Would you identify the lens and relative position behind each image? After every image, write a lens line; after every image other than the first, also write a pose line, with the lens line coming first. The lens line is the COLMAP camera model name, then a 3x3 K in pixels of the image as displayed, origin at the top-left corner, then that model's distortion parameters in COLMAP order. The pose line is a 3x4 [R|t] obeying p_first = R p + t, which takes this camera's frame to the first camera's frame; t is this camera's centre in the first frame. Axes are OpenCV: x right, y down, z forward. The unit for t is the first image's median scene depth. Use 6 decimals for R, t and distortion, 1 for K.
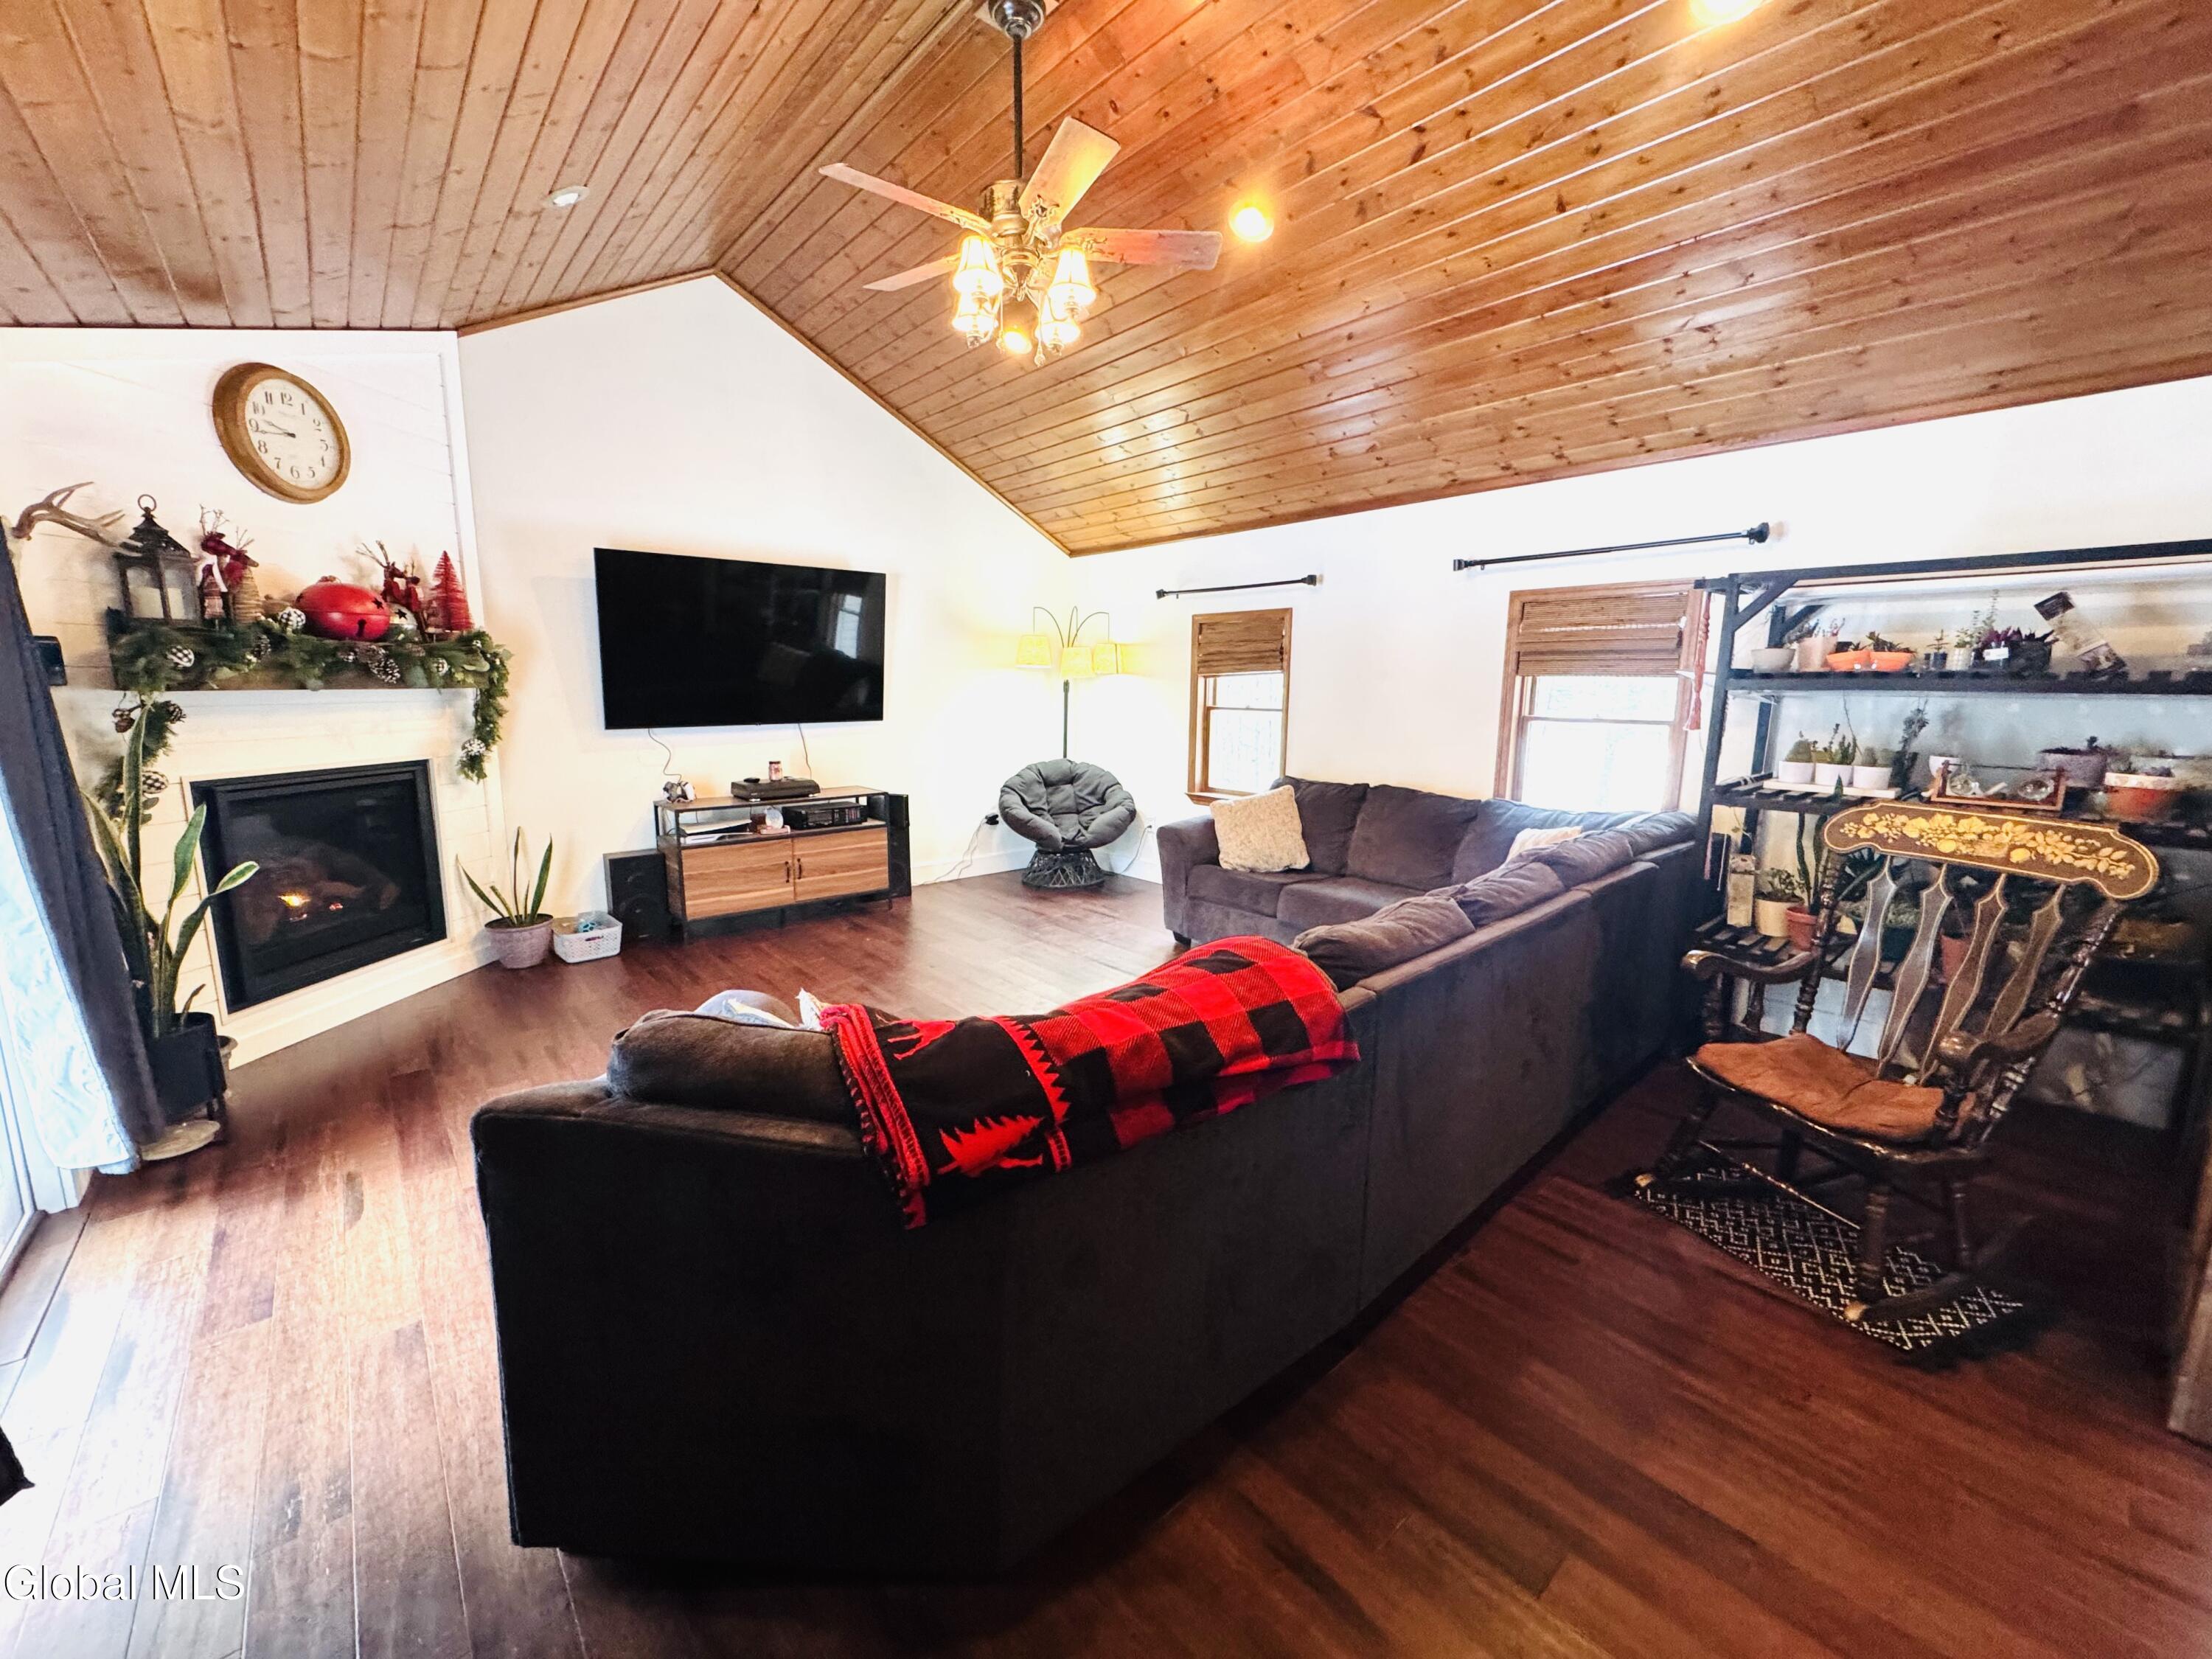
lens RADIAL K [[877.8, 0, 1111.4], [0, 877.8, 828.3], [0, 0, 1]] dist [-0.003934, 0.000497]
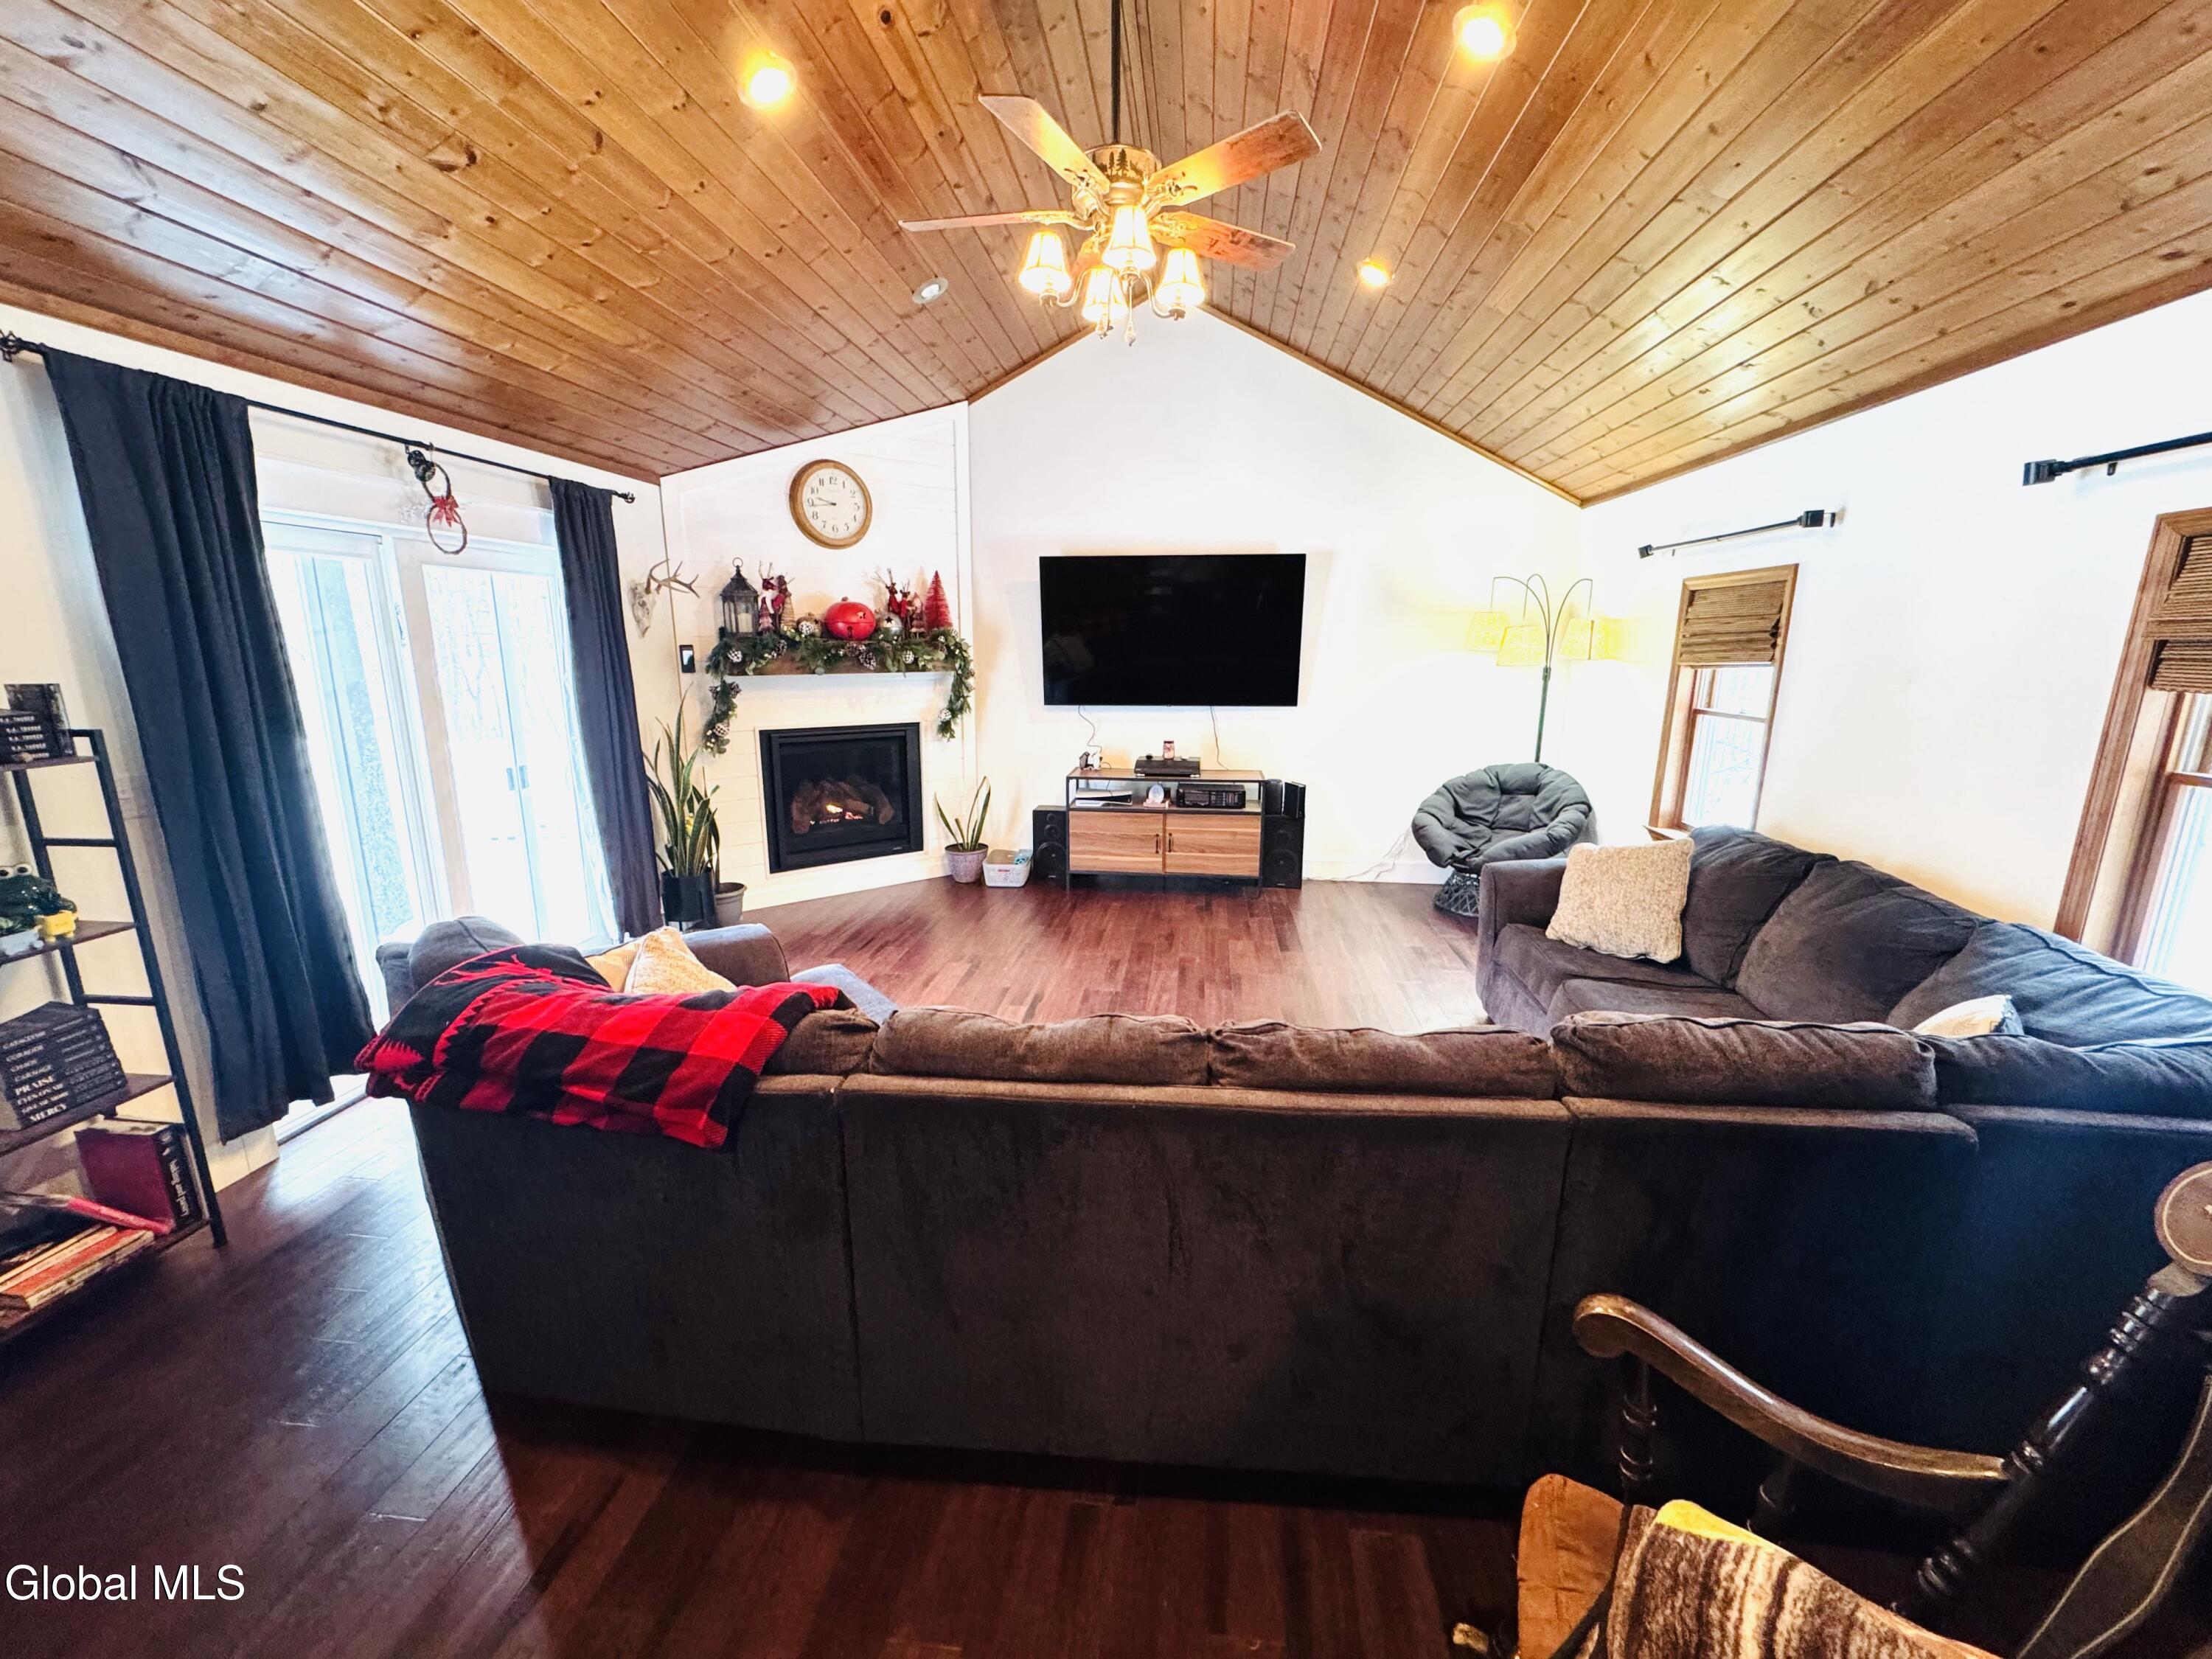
lens RADIAL K [[877.8, 0, 1114.0], [0, 877.8, 833.7], [0, 0, 1]] dist [-0.003934, 0.000497]
pose [[0.676325, 0.153981, -0.720329, 0.423286], [-0.121193, 0.987841, 0.097376, -0.069595], [0.726565, 0.021441, 0.686763, 0.241352]]
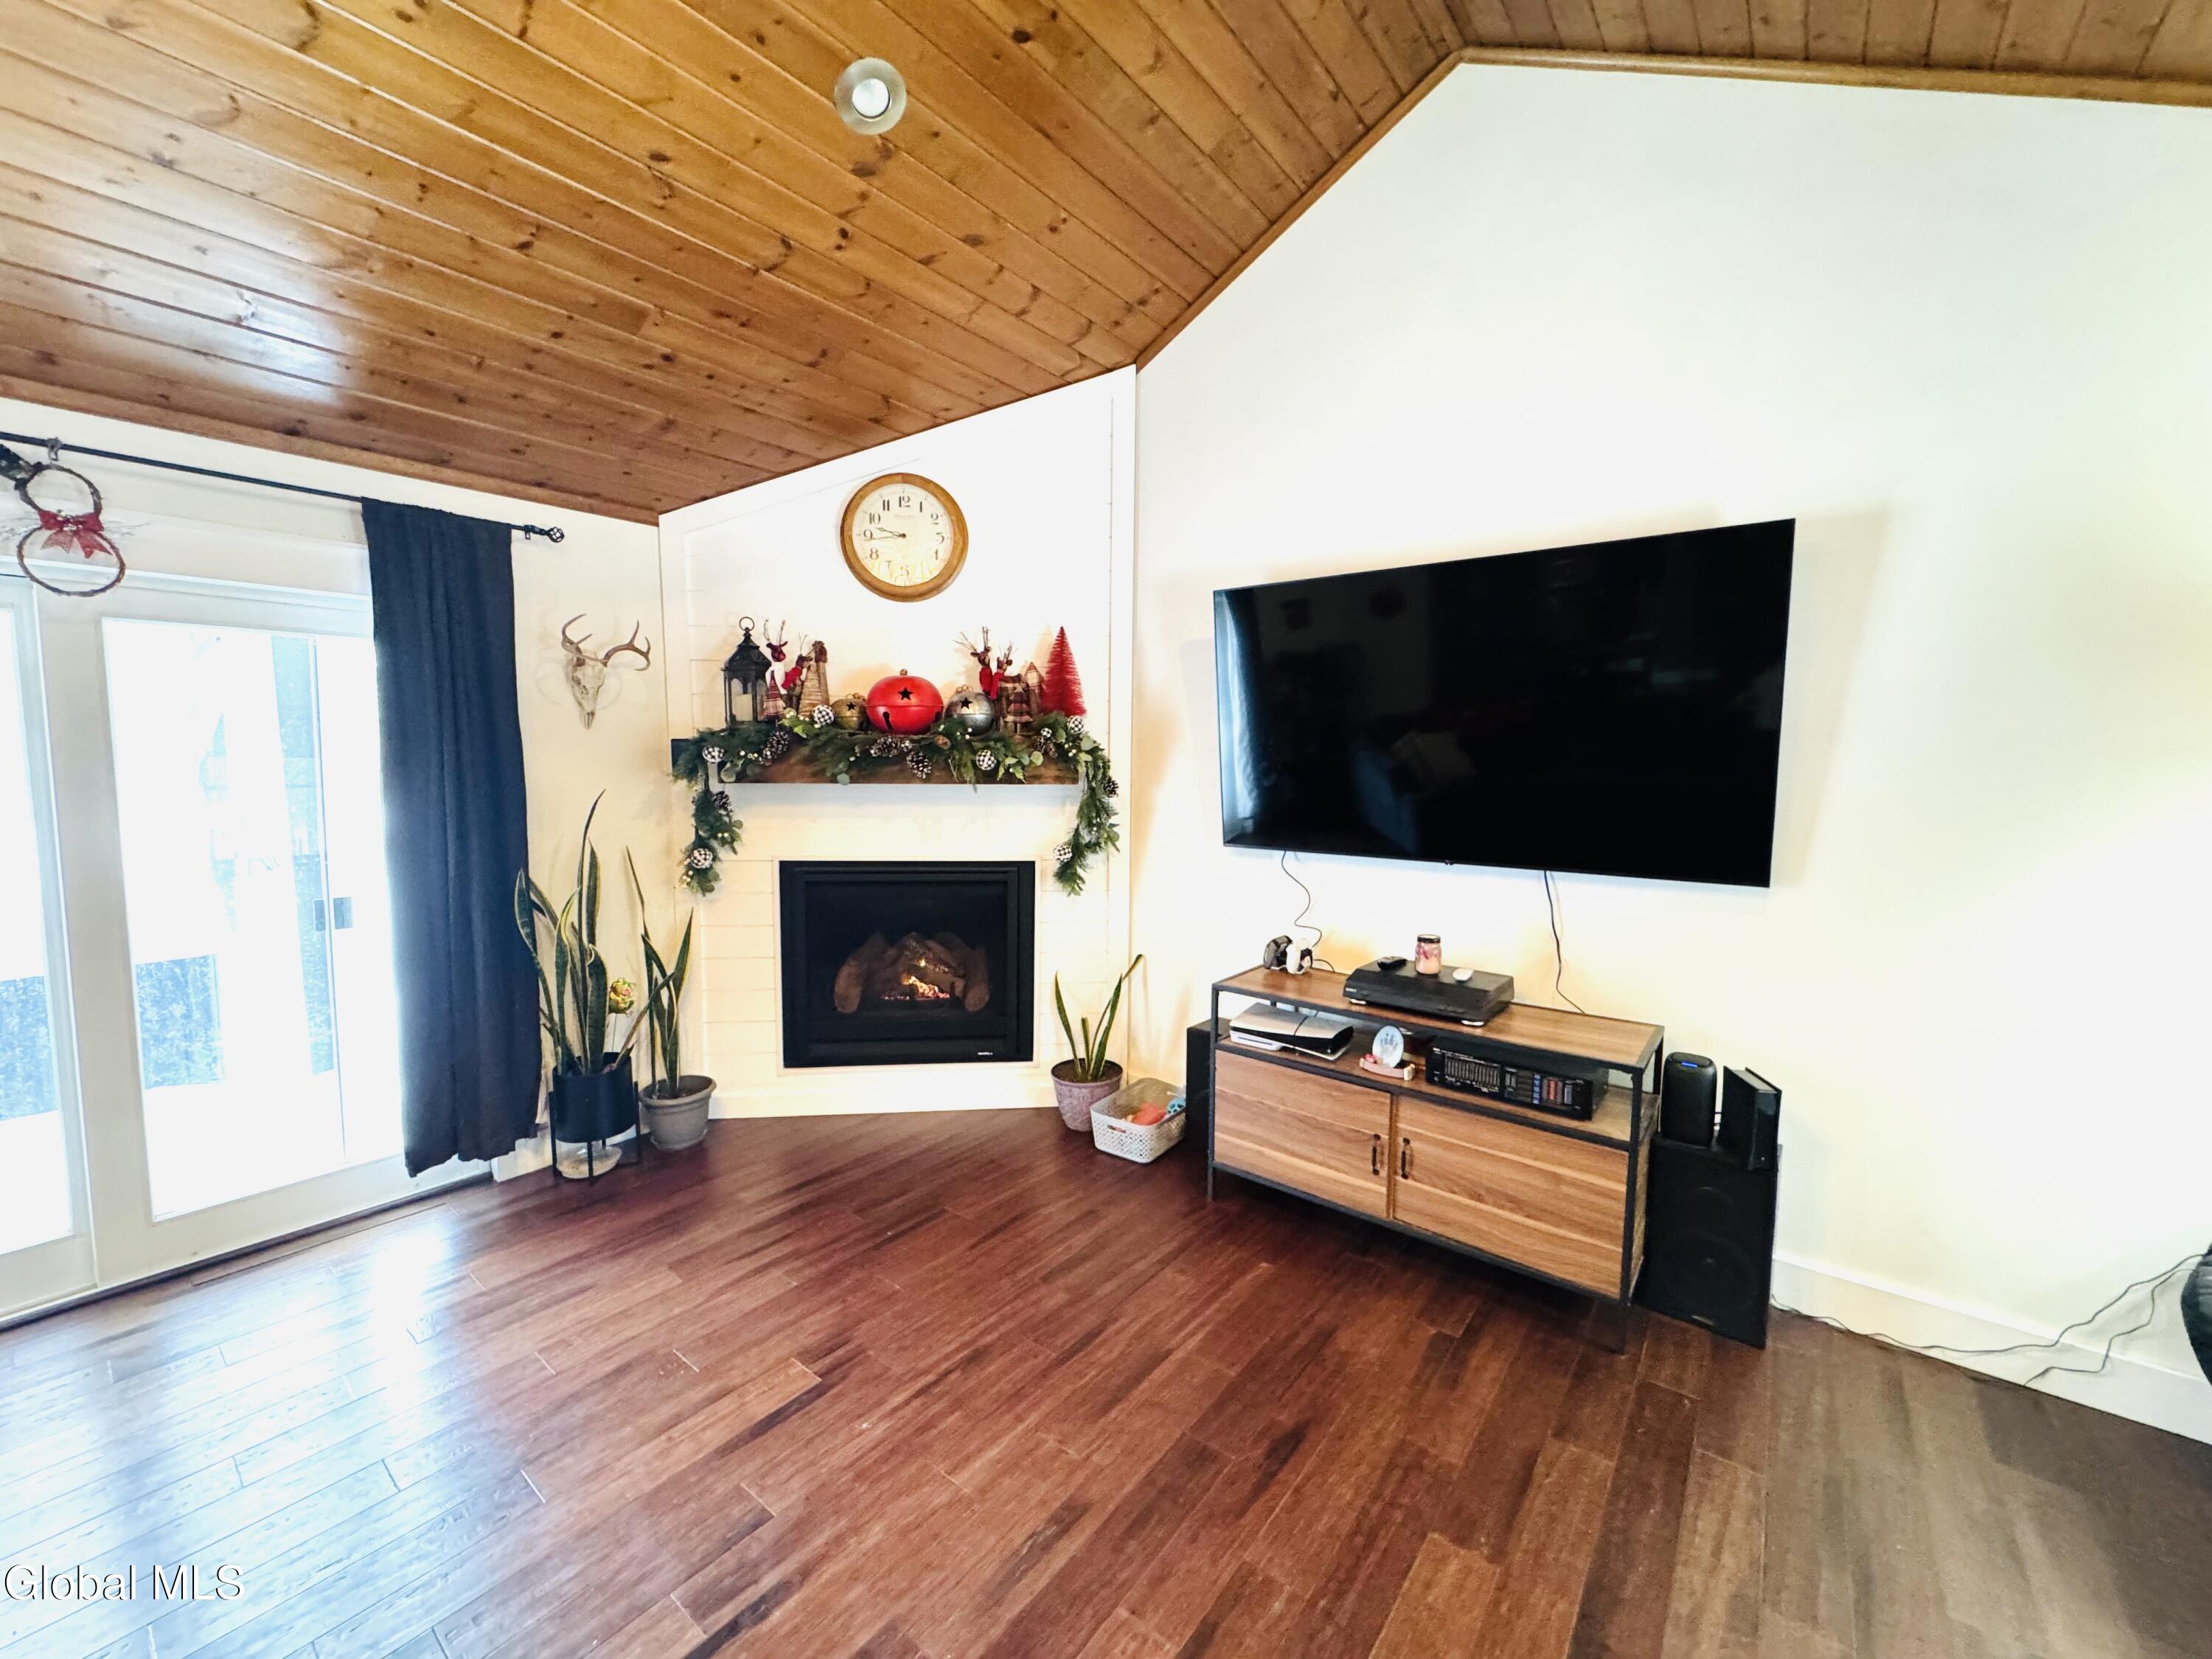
lens RADIAL K [[877.8, 0, 1106.5], [0, 877.8, 830.7], [0, 0, 1]] dist [-0.003934, 0.000497]
pose [[0.177043, 0.083108, -0.980688, 0.099200], [-0.169539, 0.984109, 0.052791, -0.153460], [0.969491, 0.156918, 0.188320, 0.813217]]
